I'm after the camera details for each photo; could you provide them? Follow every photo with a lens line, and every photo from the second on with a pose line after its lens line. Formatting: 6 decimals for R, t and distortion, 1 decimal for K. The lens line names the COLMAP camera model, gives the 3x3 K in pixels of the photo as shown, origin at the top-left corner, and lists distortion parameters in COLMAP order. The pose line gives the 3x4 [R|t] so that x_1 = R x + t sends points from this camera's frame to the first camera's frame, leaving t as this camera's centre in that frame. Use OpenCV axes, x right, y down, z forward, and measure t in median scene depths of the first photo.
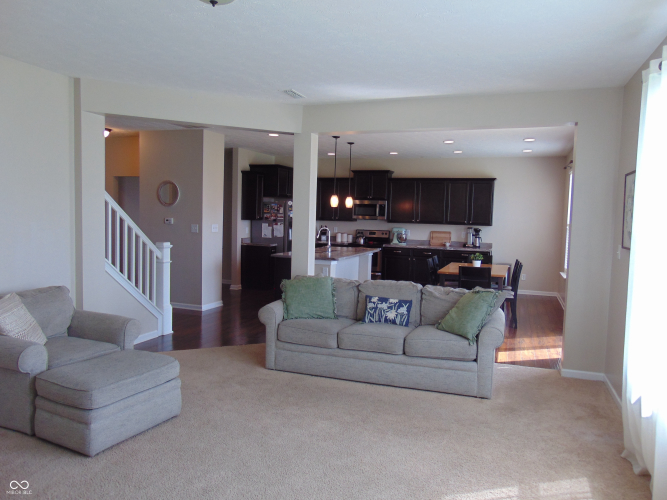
lens RADIAL K [[502.2, 0, 334.5], [0, 502.2, 247.9], [0, 0, 1]] dist [-0.013790, 0.062850]
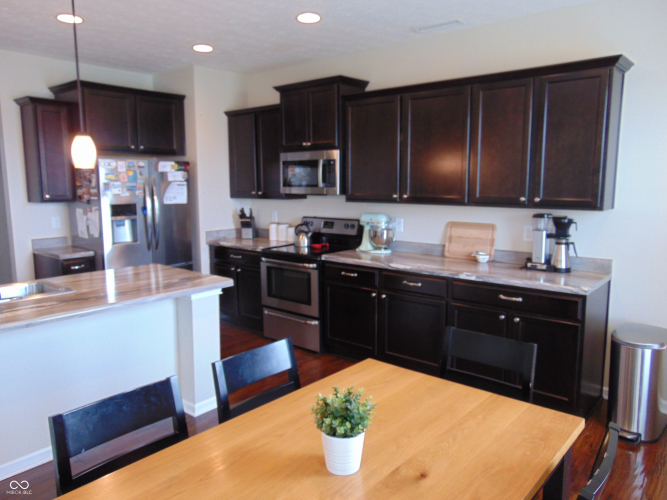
lens RADIAL K [[502.2, 0, 332.0], [0, 502.2, 251.1], [0, 0, 1]] dist [-0.013790, 0.062850]
pose [[0.939793, 0.020492, -0.341130, 0.246307], [0.002184, 0.997820, 0.065958, -0.037308], [0.341738, -0.062732, 0.937699, 0.600634]]
